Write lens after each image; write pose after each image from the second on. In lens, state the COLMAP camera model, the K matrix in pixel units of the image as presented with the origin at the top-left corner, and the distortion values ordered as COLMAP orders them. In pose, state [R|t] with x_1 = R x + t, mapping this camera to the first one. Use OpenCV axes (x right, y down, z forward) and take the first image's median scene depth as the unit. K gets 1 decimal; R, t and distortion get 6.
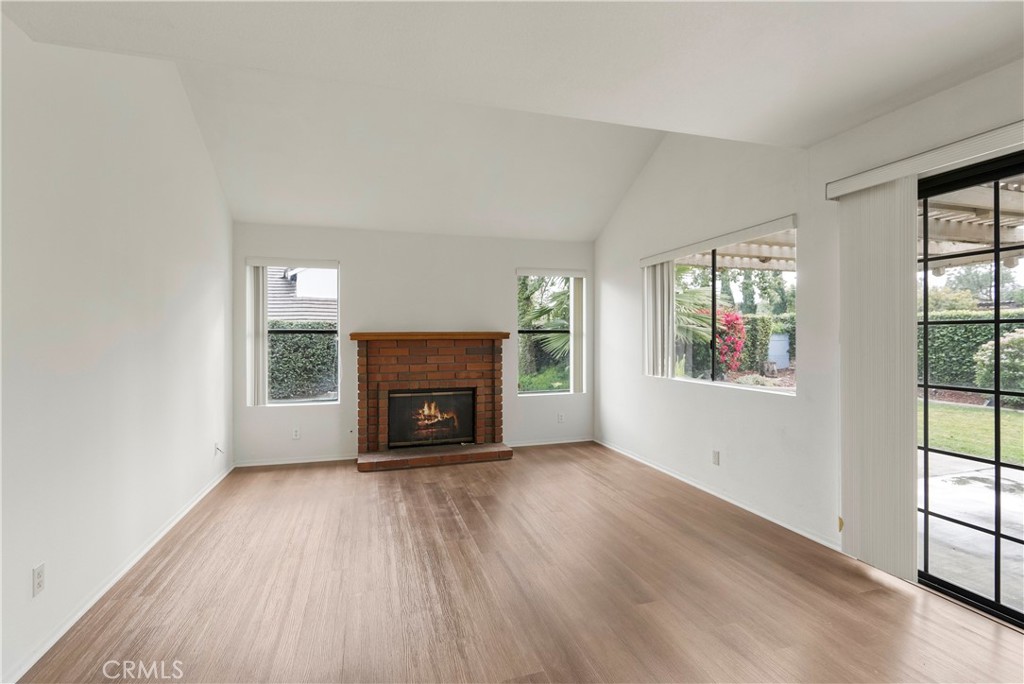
lens RADIAL K [[474.5, 0, 510.5], [0, 474.5, 338.8], [0, 0, 1]] dist [-0.004238, 0.000842]
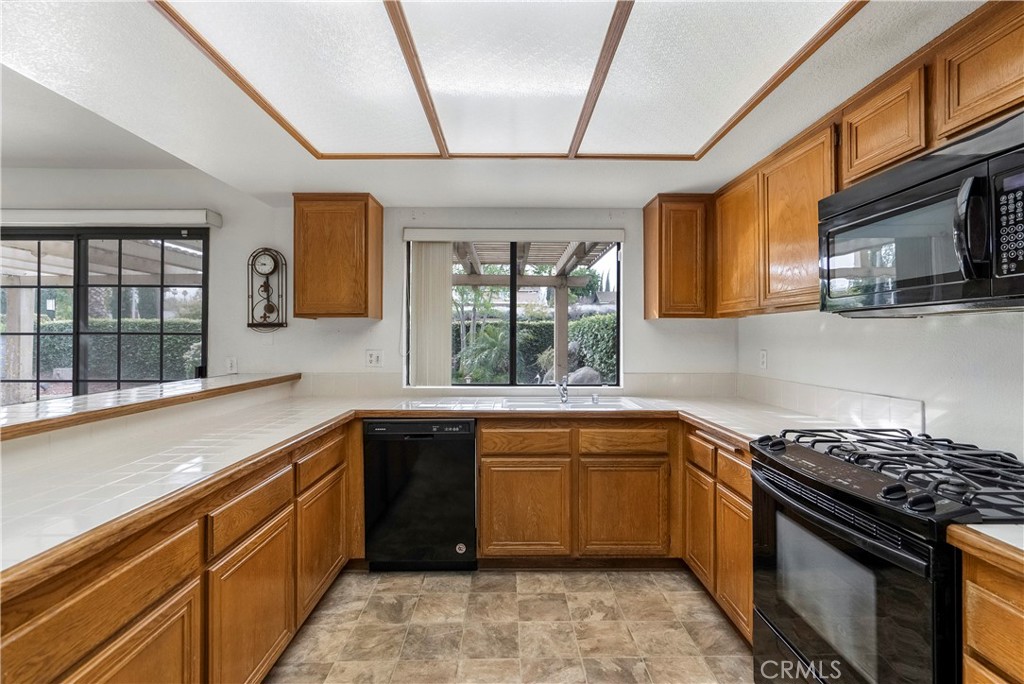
lens RADIAL K [[474.5, 0, 512.0], [0, 474.5, 333.8], [0, 0, 1]] dist [-0.004238, 0.000842]
pose [[0.283620, 0.011391, 0.958869, -0.015005], [0.001834, 0.999921, -0.012421, -0.006365], [-0.958935, 0.005282, 0.283576, -0.434366]]
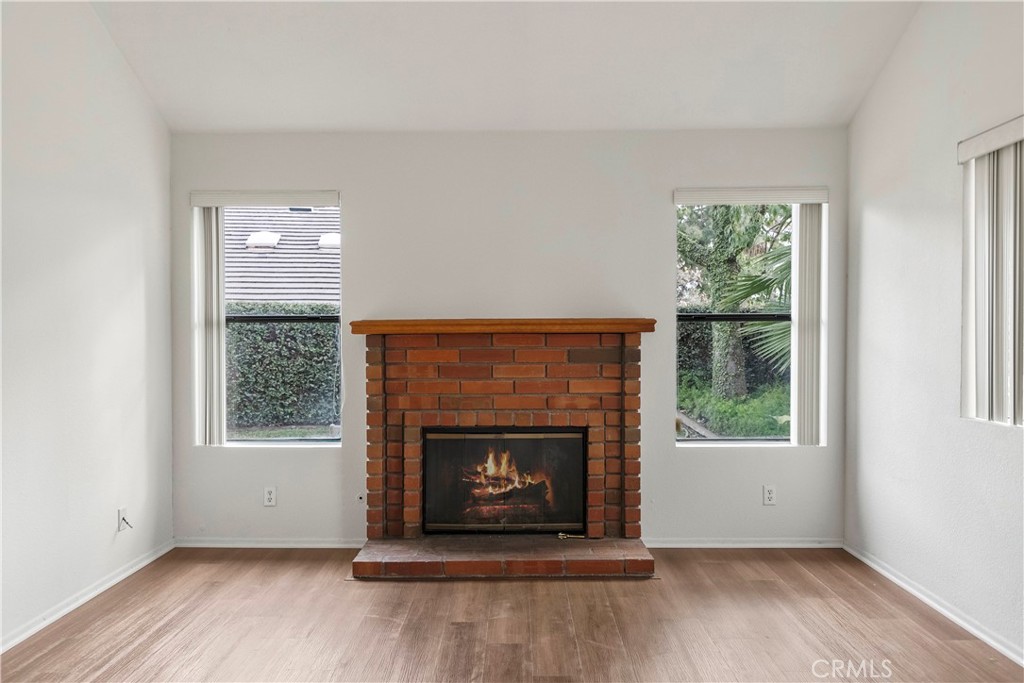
lens RADIAL K [[708.1, 0, 512.6], [0, 708.1, 344.3], [0, 0, 1]] dist [0.010302, -0.004847]
pose [[0.953857, 0.006012, -0.300200, 0.081666], [-0.002154, 0.999911, 0.013182, 0.003811], [0.300252, -0.011927, 0.953785, 0.259452]]
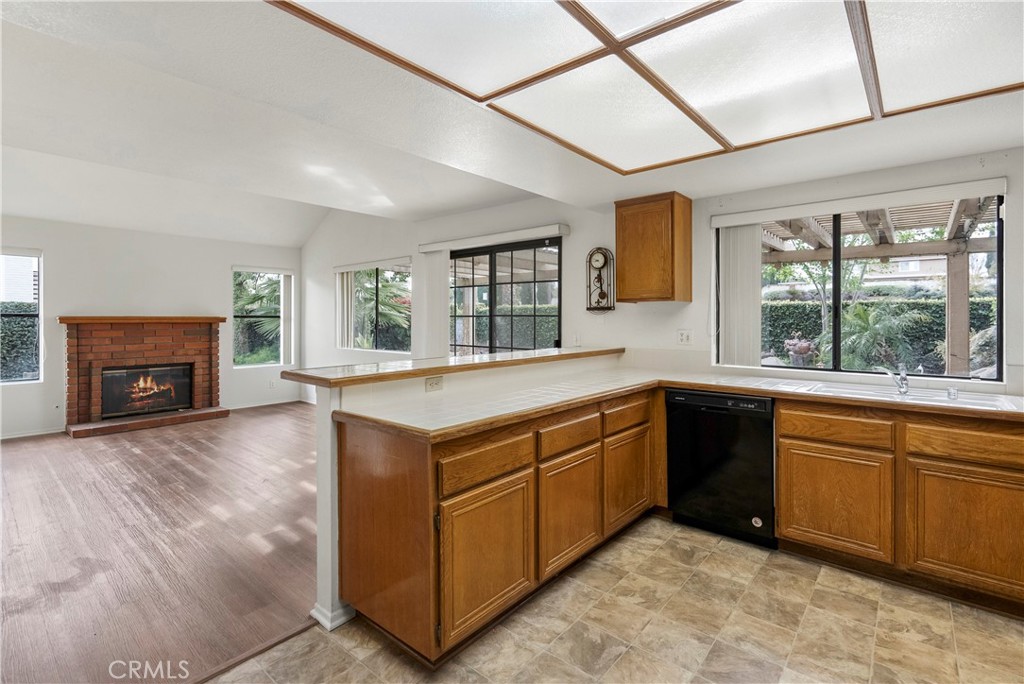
lens RADIAL K [[474.5, 0, 520.7], [0, 474.5, 325.0], [0, 0, 1]] dist [-0.004238, 0.000842]
pose [[0.838186, -0.000678, 0.545384, -0.033279], [-0.003616, 0.999970, 0.006802, -0.004963], [-0.545373, -0.007673, 0.838158, -0.490834]]
